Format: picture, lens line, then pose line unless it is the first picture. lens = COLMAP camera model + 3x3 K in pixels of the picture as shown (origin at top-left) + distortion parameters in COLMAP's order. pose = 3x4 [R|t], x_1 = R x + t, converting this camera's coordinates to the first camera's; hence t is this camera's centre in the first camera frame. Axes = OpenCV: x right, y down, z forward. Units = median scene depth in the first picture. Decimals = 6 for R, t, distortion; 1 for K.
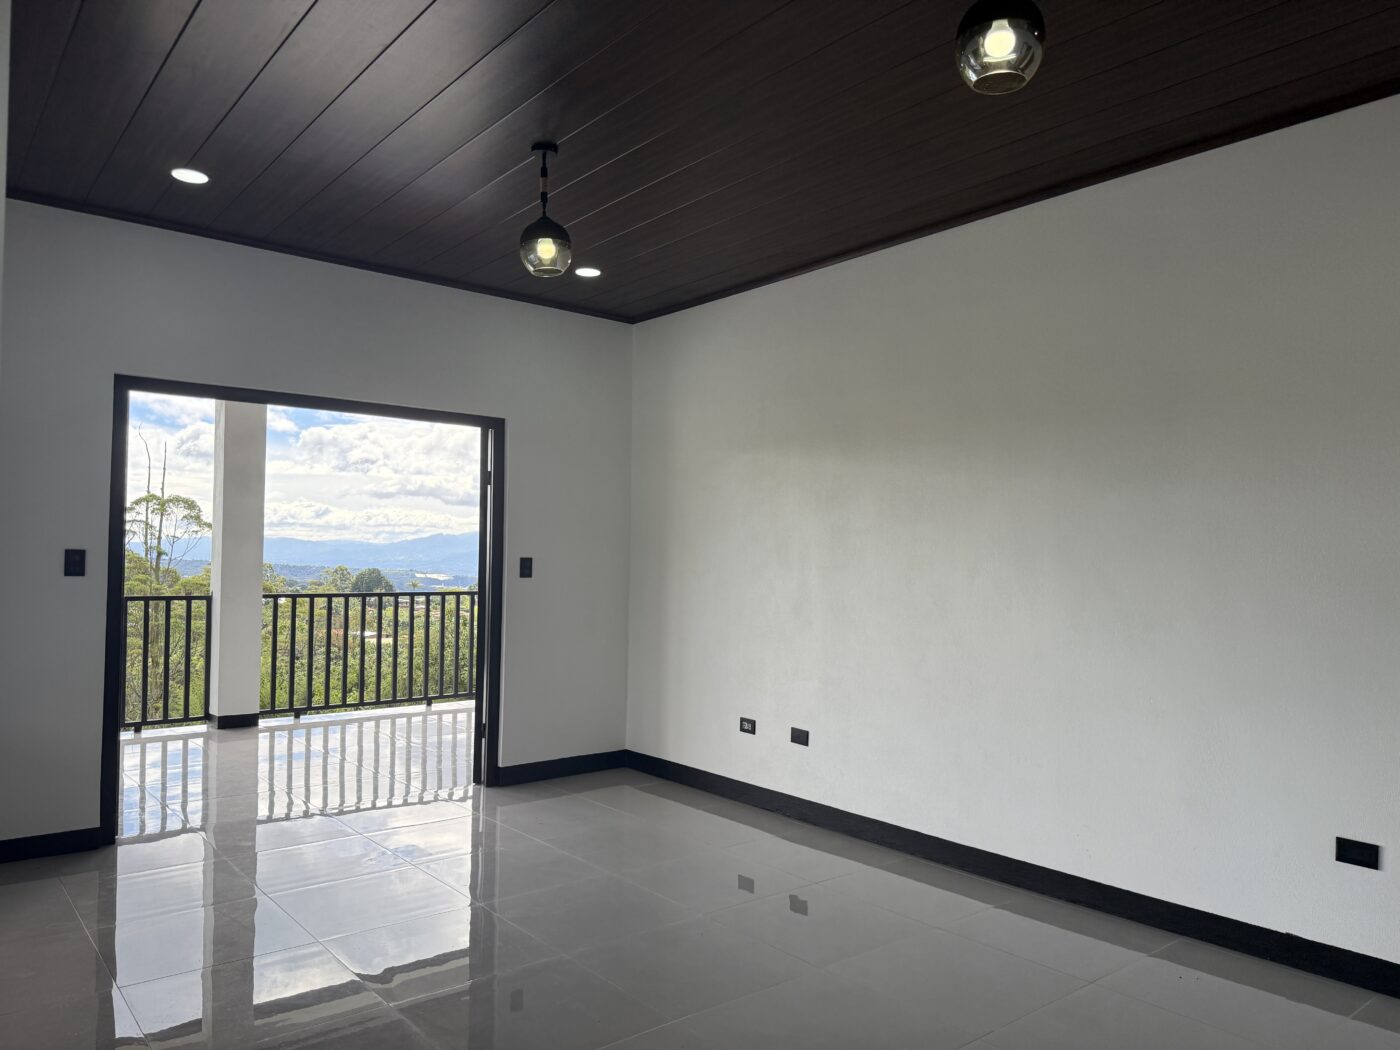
lens RADIAL K [[987.6, 0, 693.3], [0, 987.6, 528.1], [0, 0, 1]] dist [0.072440, -0.089509]
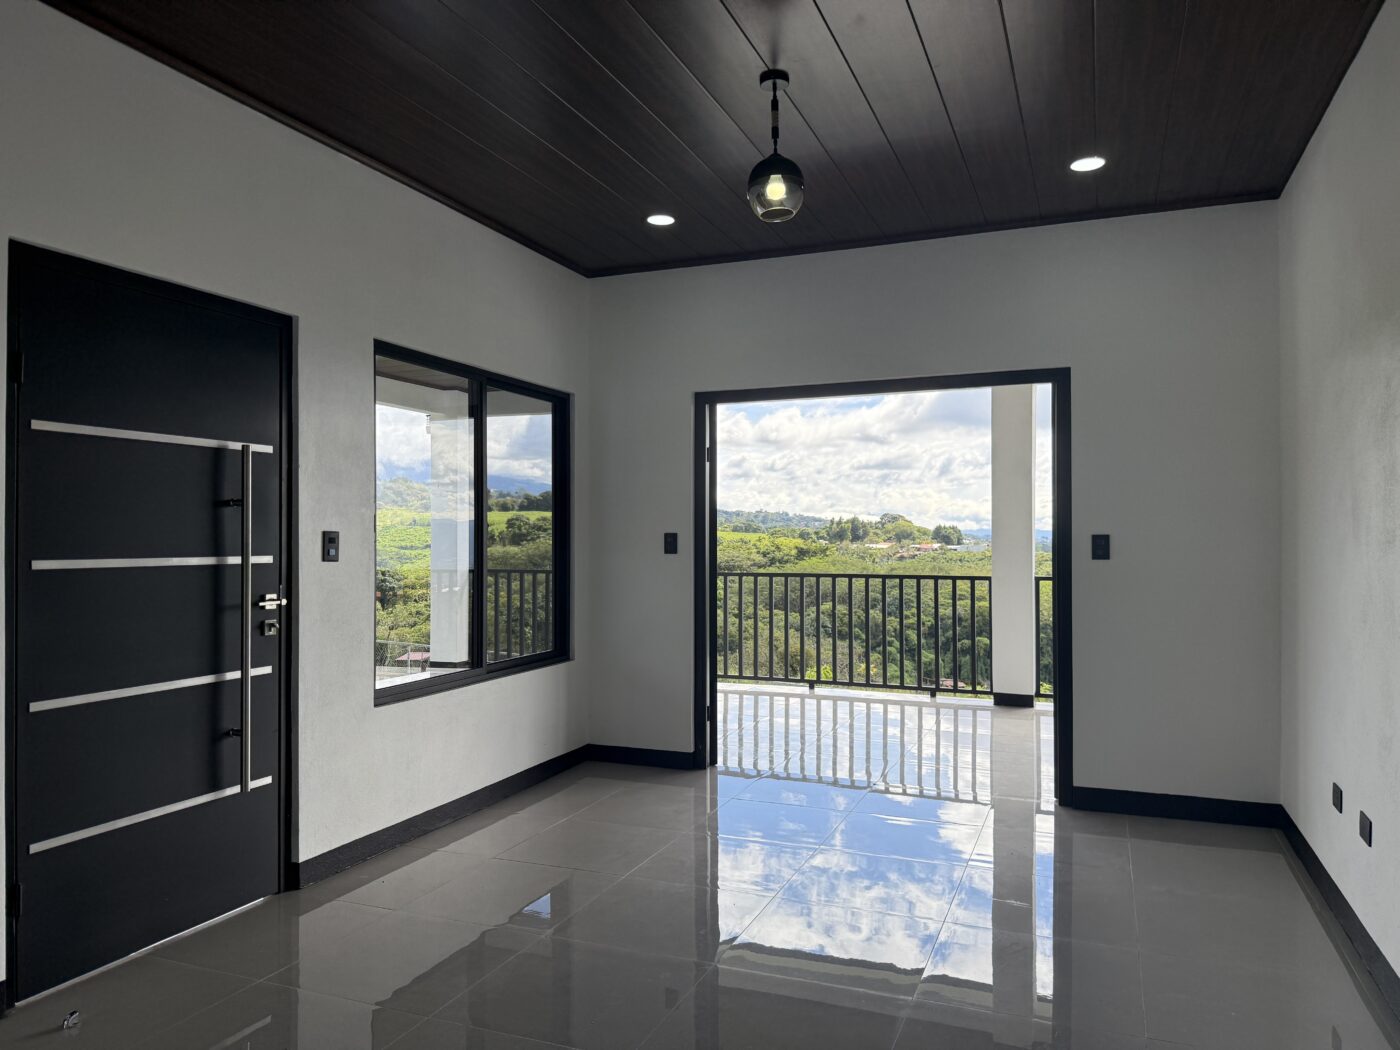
lens RADIAL K [[987.6, 0, 698.0], [0, 987.6, 535.4], [0, 0, 1]] dist [0.072440, -0.089509]
pose [[0.474201, -0.016280, -0.880266, 0.388110], [0.035489, 0.999370, 0.000635, 0.017603], [0.879701, -0.031541, 0.474480, 0.321189]]
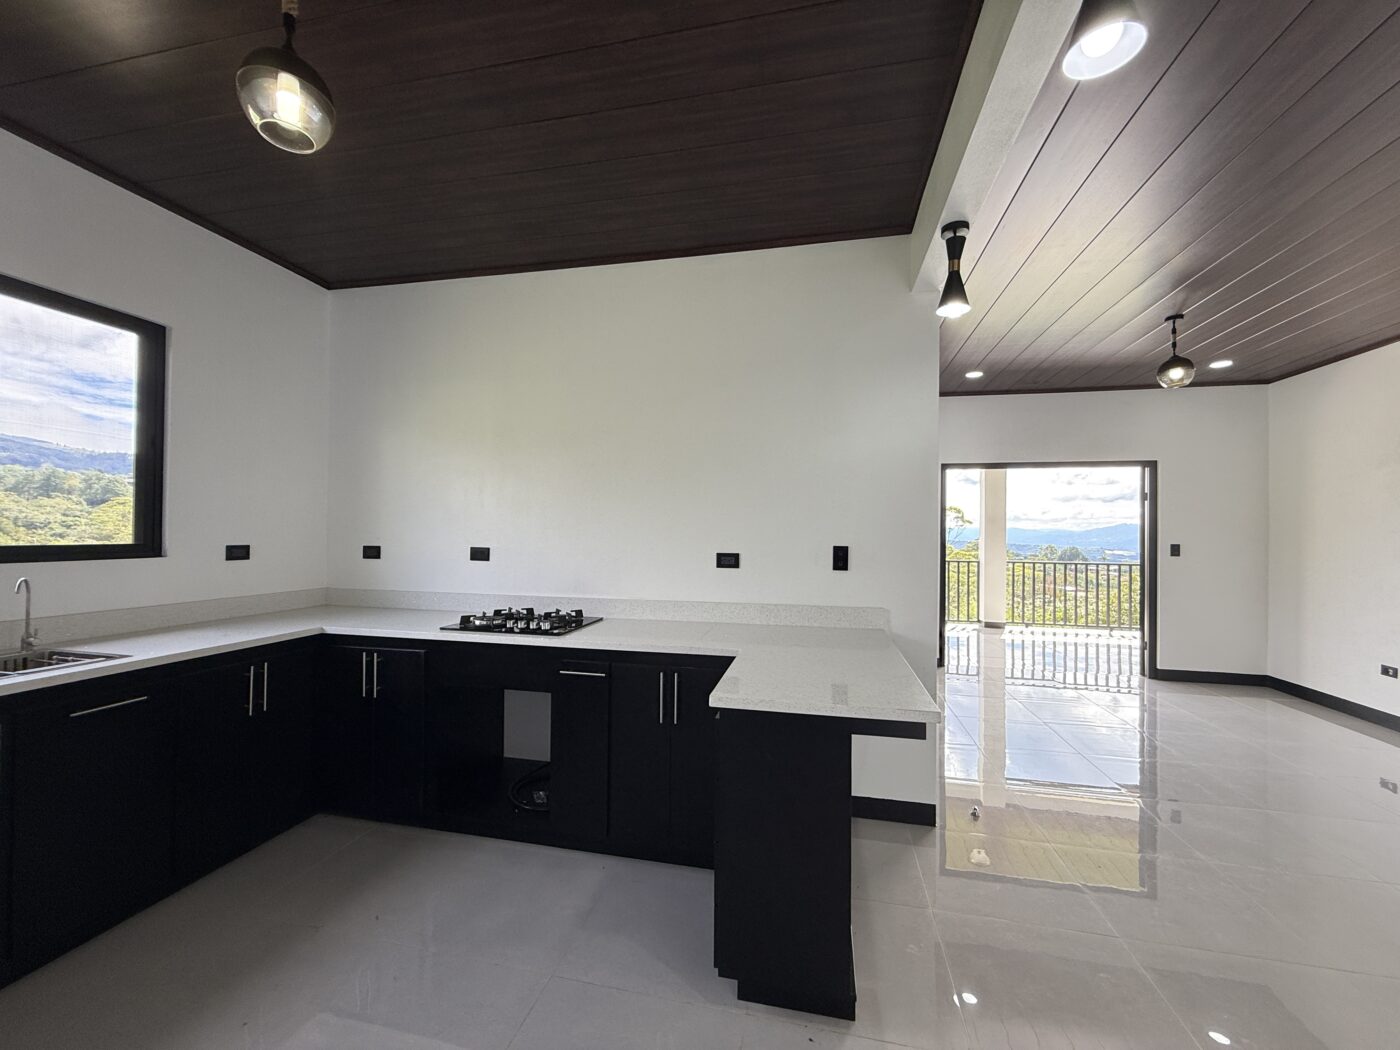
lens RADIAL K [[567.0, 0, 696.9], [0, 567.0, 528.7], [0, 0, 1]] dist [0.008029, -0.001394]
pose [[0.624930, -0.011284, -0.780599, 0.071326], [0.019583, 0.999807, 0.001225, -0.012424], [0.780435, -0.016052, 0.625031, -0.204761]]
